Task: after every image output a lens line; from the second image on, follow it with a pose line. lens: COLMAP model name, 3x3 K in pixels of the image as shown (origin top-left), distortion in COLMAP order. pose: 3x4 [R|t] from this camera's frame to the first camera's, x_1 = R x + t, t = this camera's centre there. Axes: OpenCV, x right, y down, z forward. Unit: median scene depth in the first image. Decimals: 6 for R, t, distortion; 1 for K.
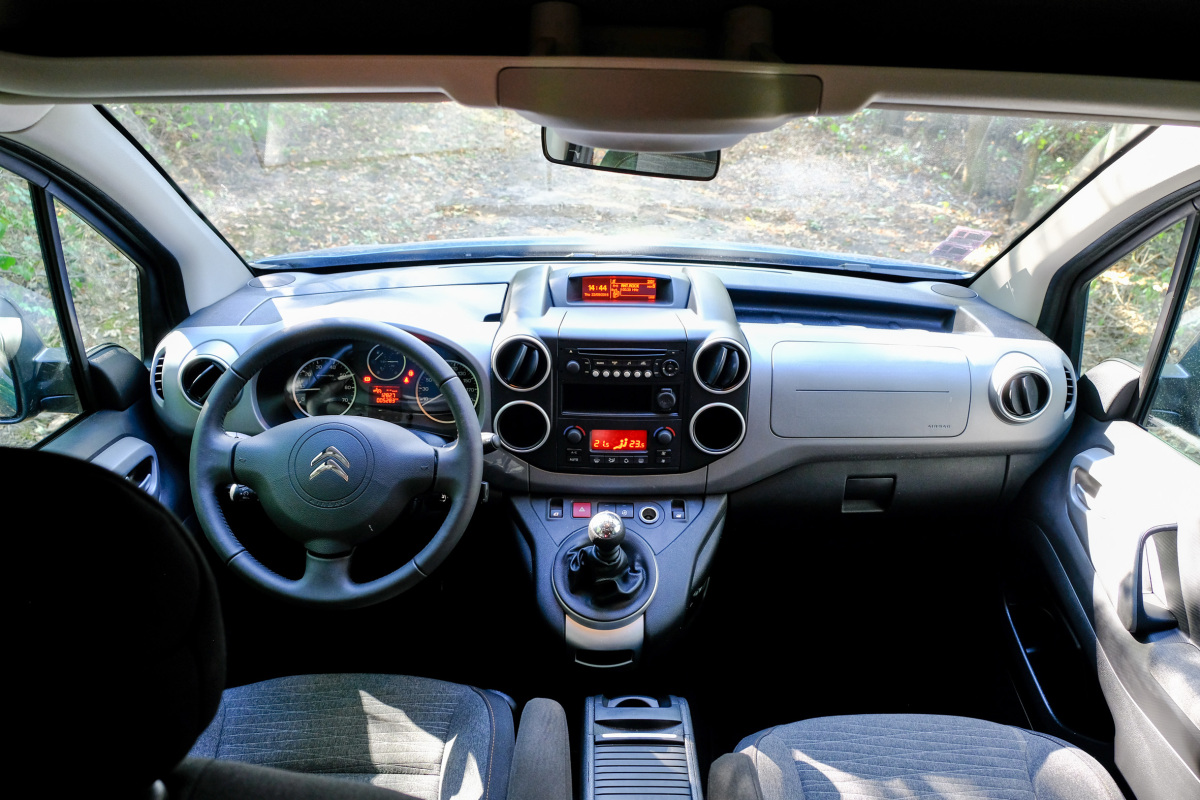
lens RADIAL K [[937.3, 0, 605.3], [0, 937.3, 394.5], [0, 0, 1]] dist [-0.045837, 0.023222]
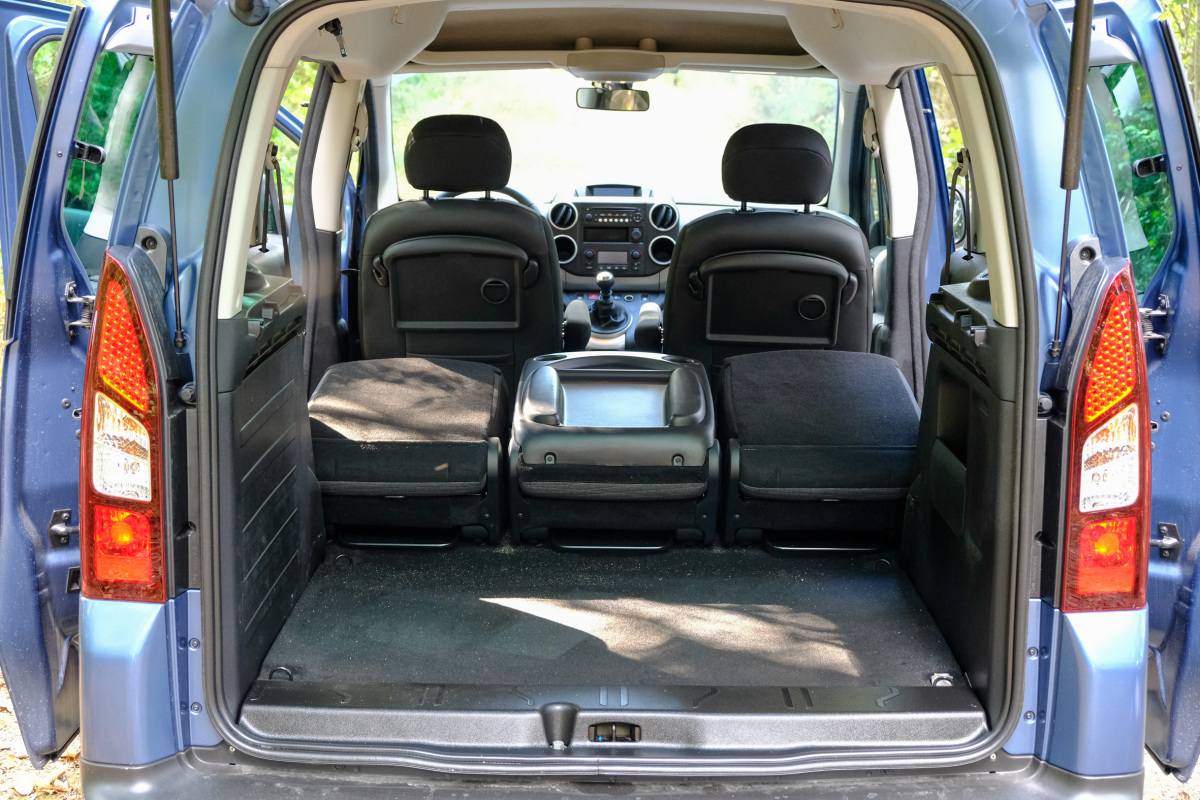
lens RADIAL K [[1811.9, 0, 598.7], [0, 1811.9, 400.1], [0, 0, 1]] dist [-0.022160, 0.000000]
pose [[0.999786, -0.007737, -0.019172, 0.056936], [0.002757, 0.968939, -0.247283, 1.293042], [0.020490, 0.247177, 0.968754, -2.618277]]
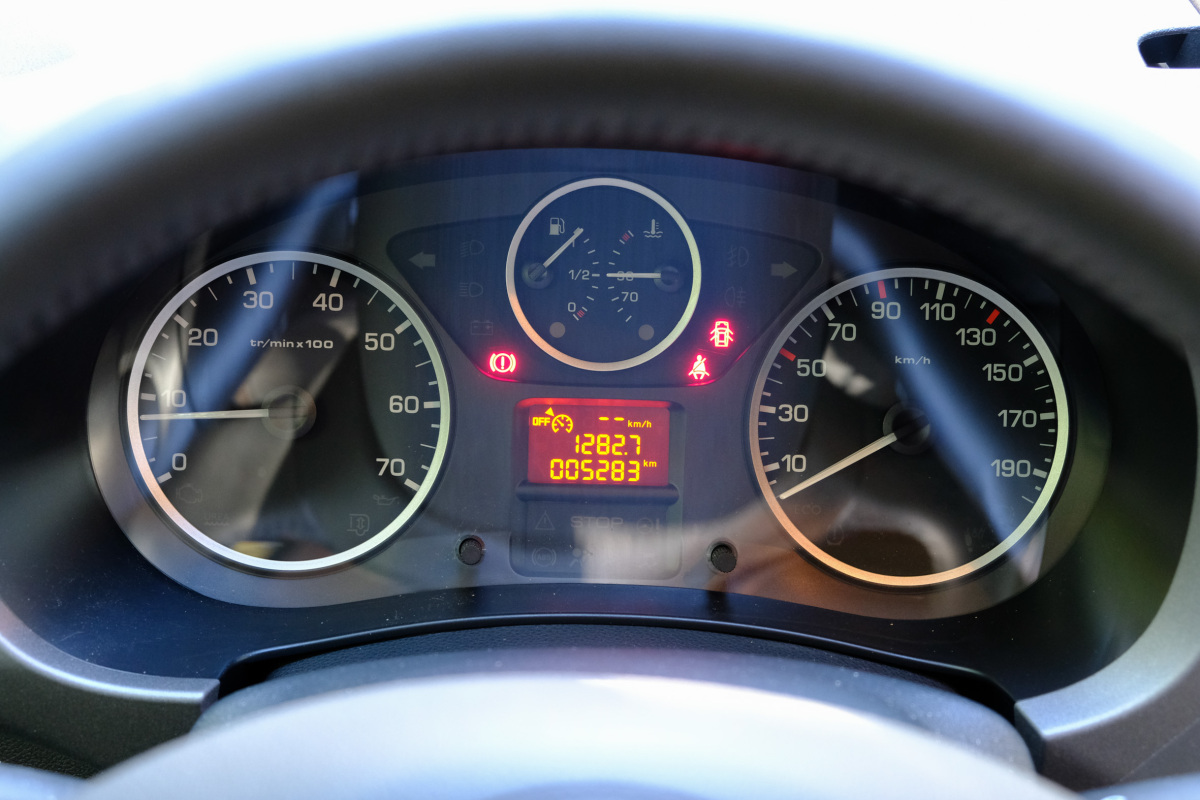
lens RADIAL K [[1841.6, 0, 597.9], [0, 1841.6, 394.8], [0, 0, 1]] dist [0.007855, 0.000000]
pose [[0.999840, 0.005222, -0.017103, -0.247261], [-0.004270, 0.998466, 0.055206, -0.033997], [0.017366, -0.055124, 0.998328, 0.661967]]
